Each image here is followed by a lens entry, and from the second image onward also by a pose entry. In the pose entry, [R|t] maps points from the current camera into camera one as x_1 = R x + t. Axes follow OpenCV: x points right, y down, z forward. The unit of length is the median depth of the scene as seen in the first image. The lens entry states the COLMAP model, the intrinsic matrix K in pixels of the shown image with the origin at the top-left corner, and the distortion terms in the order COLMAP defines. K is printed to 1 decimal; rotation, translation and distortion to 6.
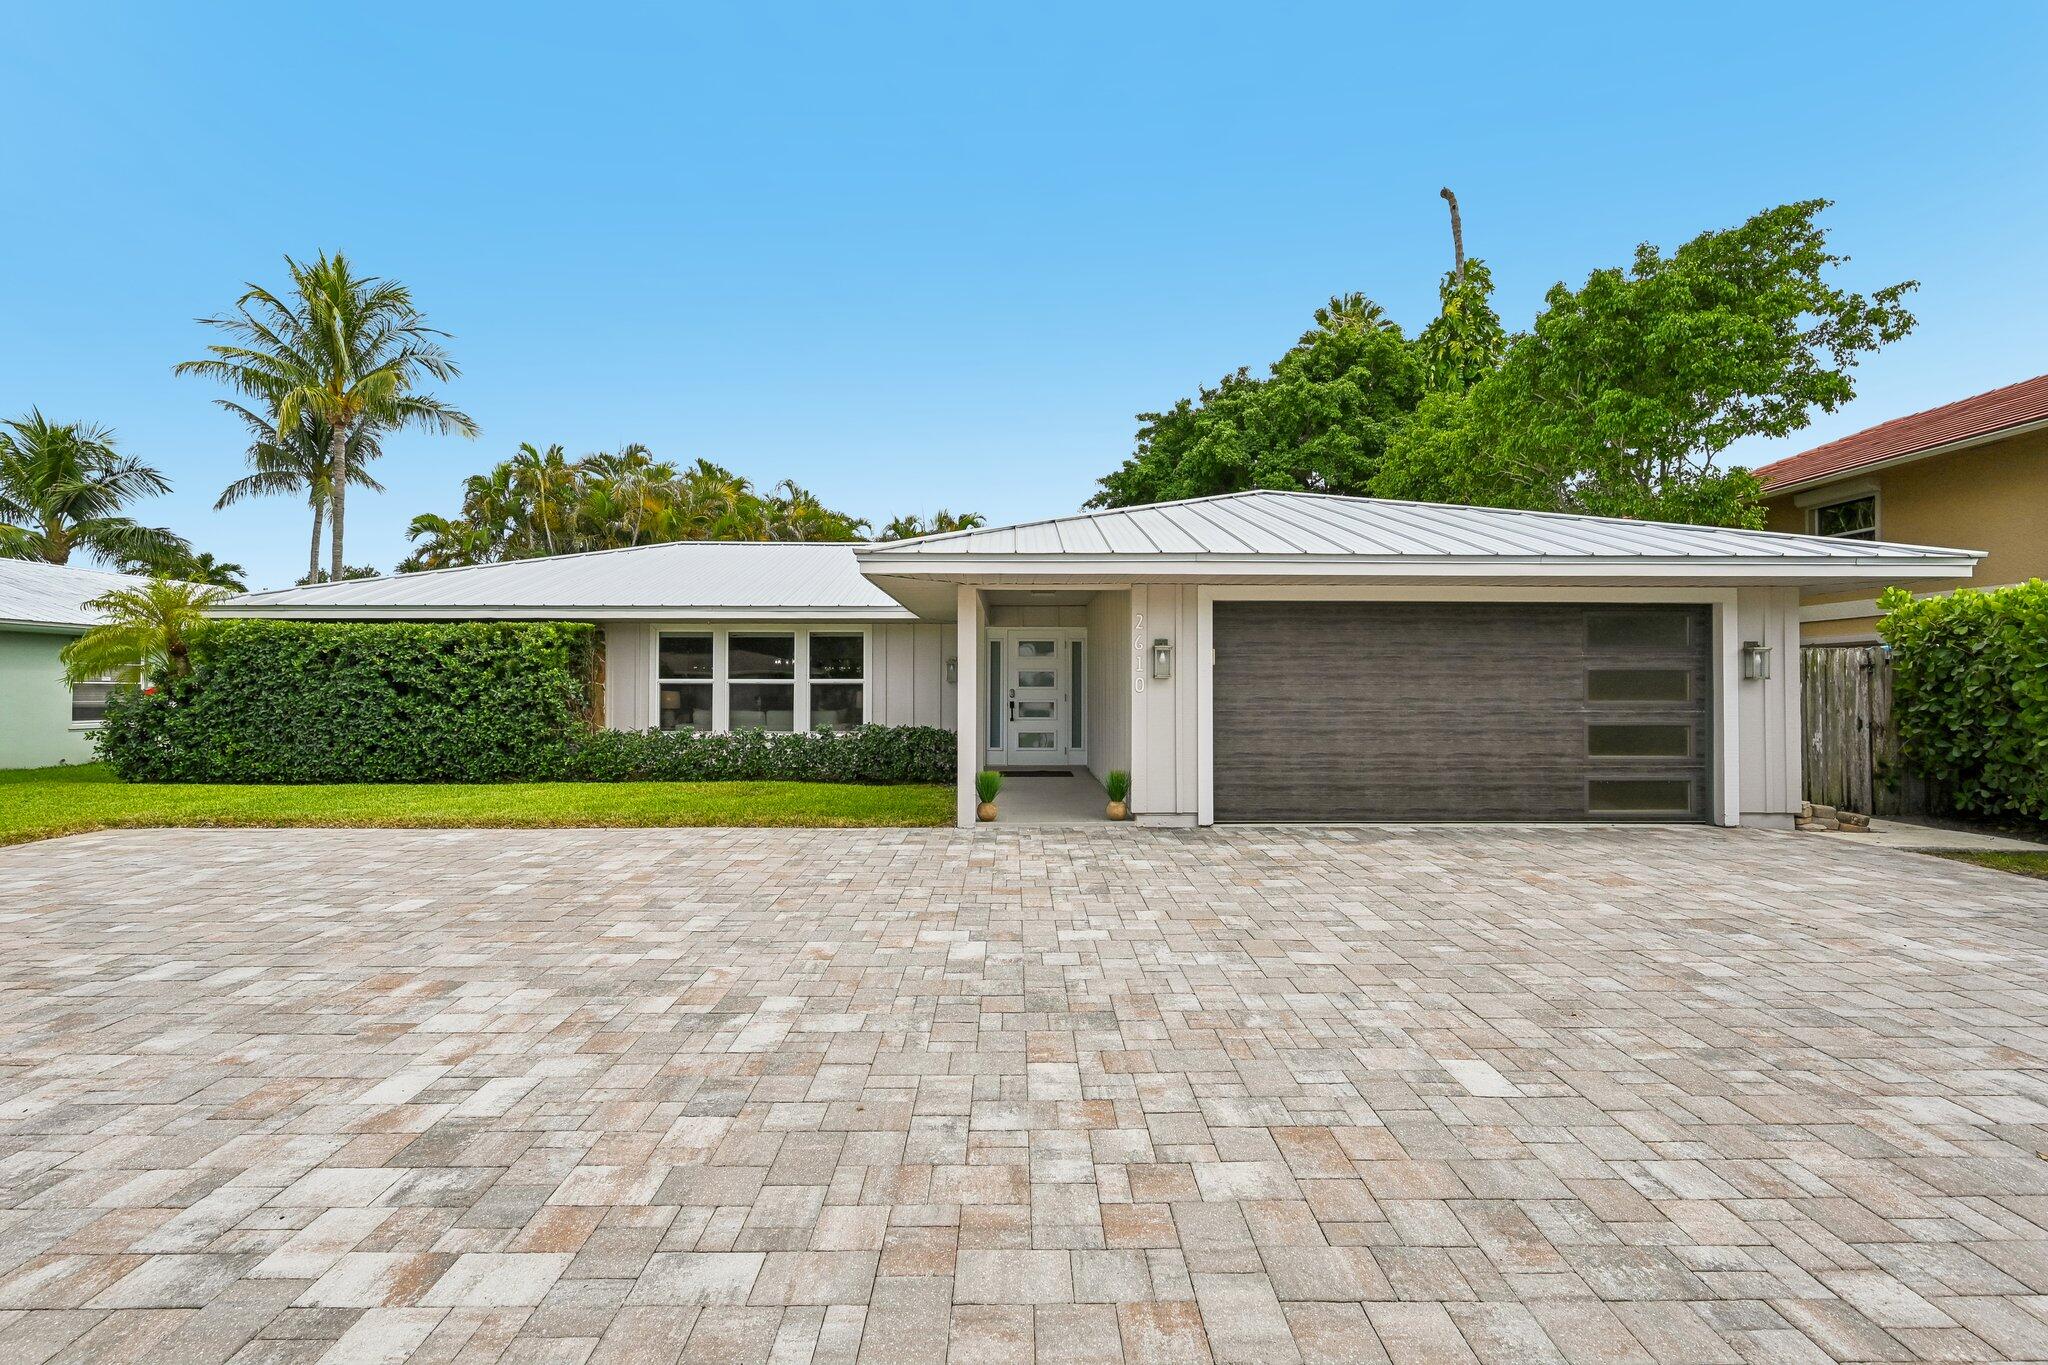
lens RADIAL K [[897.8, 0, 1024.0], [0, 897.8, 682.5], [0, 0, 1]] dist [-0.000487, 0.000441]
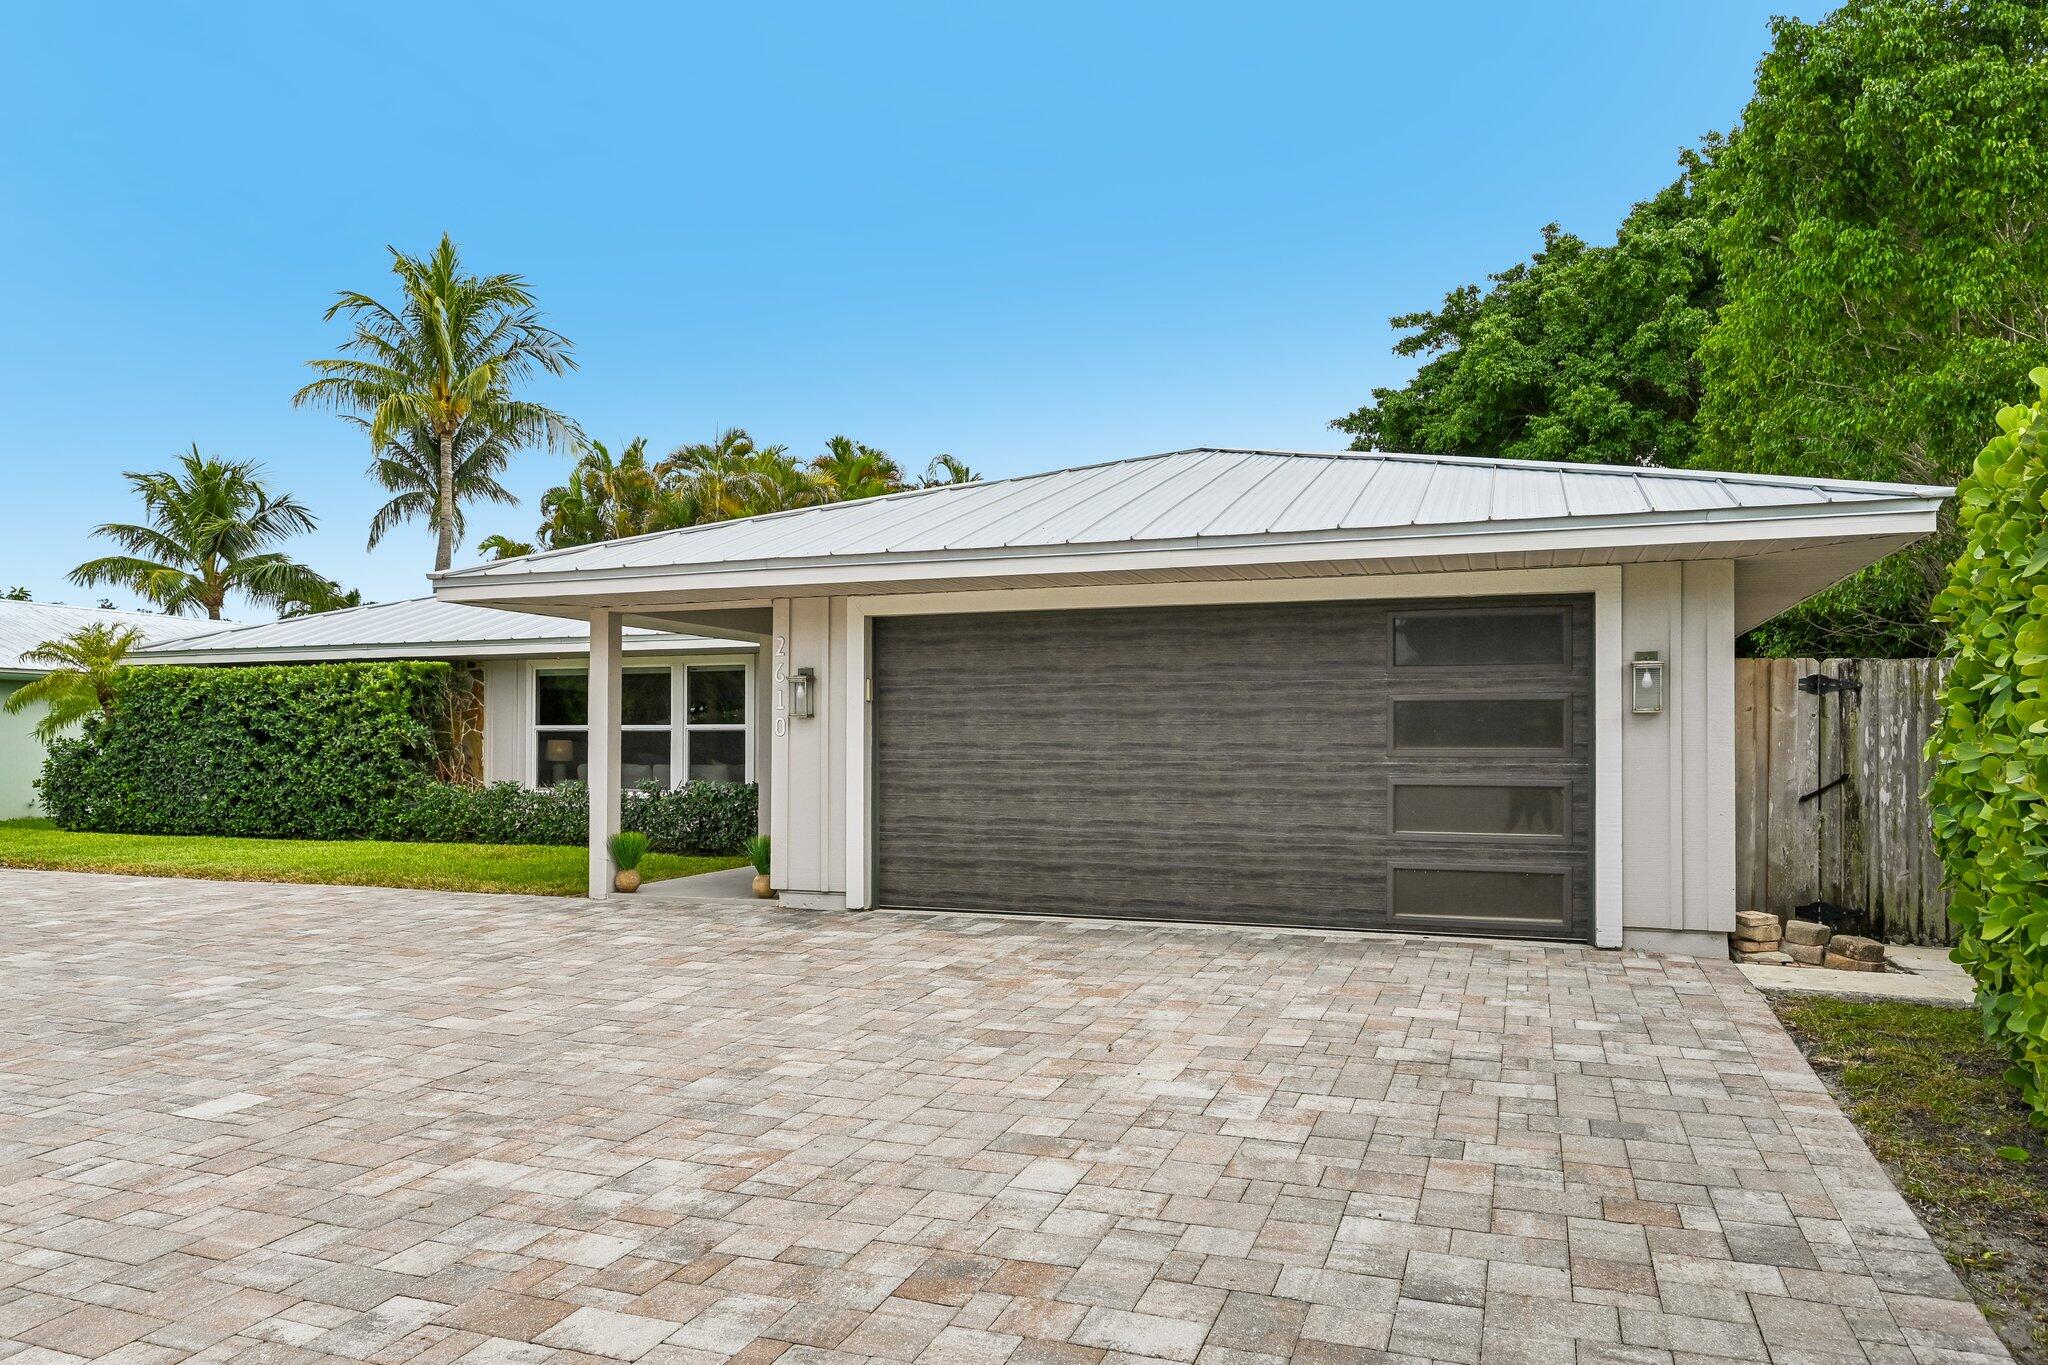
lens RADIAL K [[1359.7, 0, 1026.1], [0, 1359.7, 743.5], [0, 0, 1]] dist [-0.012360, 0.000710]
pose [[0.932456, -0.000122, -0.361284, 0.559012], [0.001750, 0.999990, 0.004179, 0.009501], [0.361280, -0.004529, 0.932446, -0.023519]]
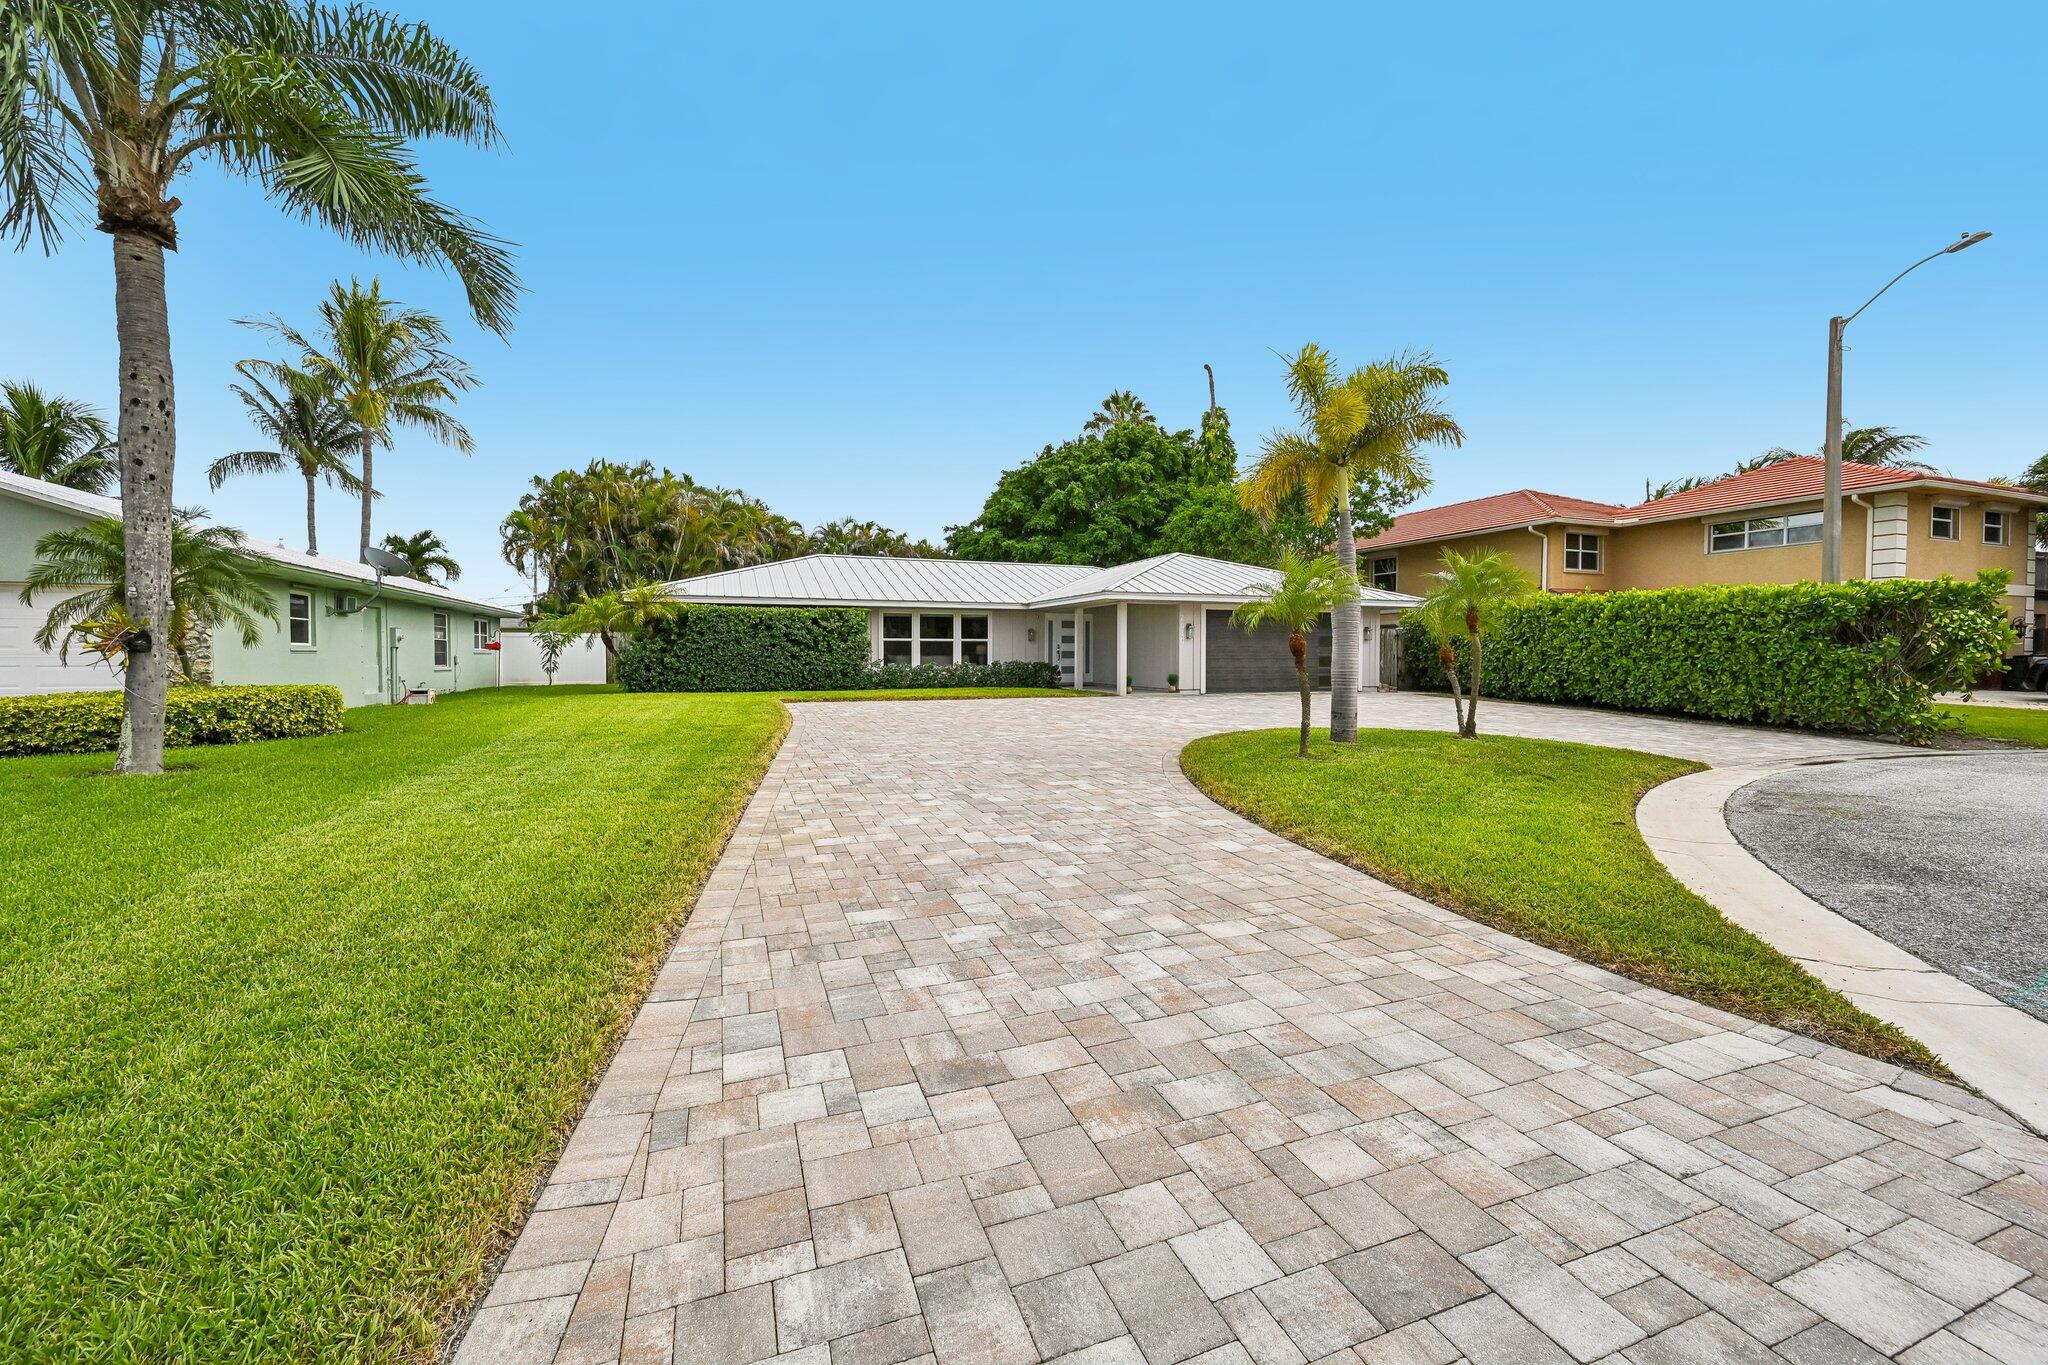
lens RADIAL K [[808.6, 0, 1024.5], [0, 808.6, 678.1], [0, 0, 1]] dist [-0.000931, -0.000632]
pose [[0.942690, -0.009912, 0.333523, -0.803257], [-0.001652, 0.999408, 0.034371, 0.023049], [-0.333666, -0.032952, 0.942115, -0.789935]]
